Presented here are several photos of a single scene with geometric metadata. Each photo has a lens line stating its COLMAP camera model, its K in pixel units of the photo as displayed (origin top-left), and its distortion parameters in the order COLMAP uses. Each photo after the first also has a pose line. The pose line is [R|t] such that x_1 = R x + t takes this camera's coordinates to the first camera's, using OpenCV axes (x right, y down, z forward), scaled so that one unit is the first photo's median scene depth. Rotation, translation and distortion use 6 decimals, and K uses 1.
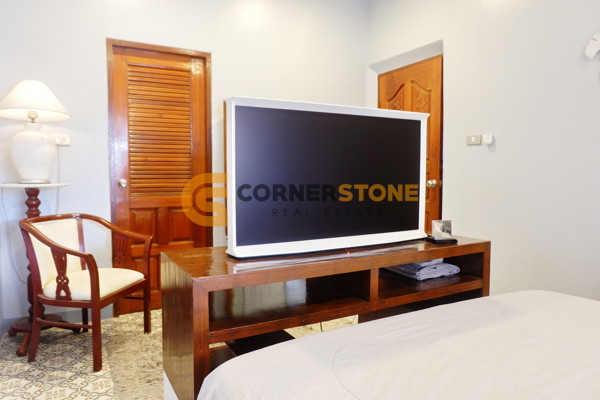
lens RADIAL K [[418.3, 0, 300.0], [0, 418.3, 200.0], [0, 0, 1]] dist [-0.030535, 0.000835]
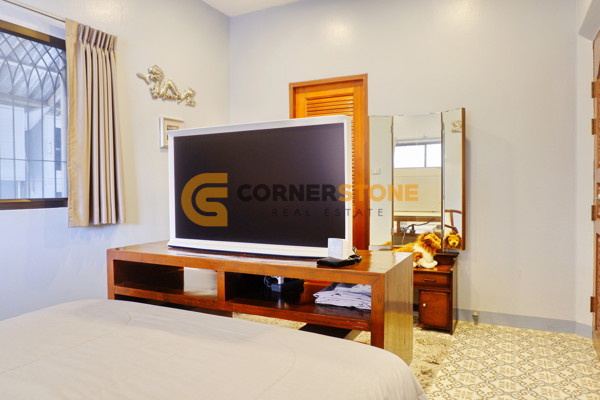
lens RADIAL K [[418.3, 0, 300.0], [0, 418.3, 200.0], [0, 0, 1]] dist [-0.030535, 0.000835]
pose [[0.577875, 0.017032, -0.815948, 0.980627], [-0.044381, 0.998959, -0.010580, -0.016137], [0.814918, 0.042326, 0.578029, 0.438294]]
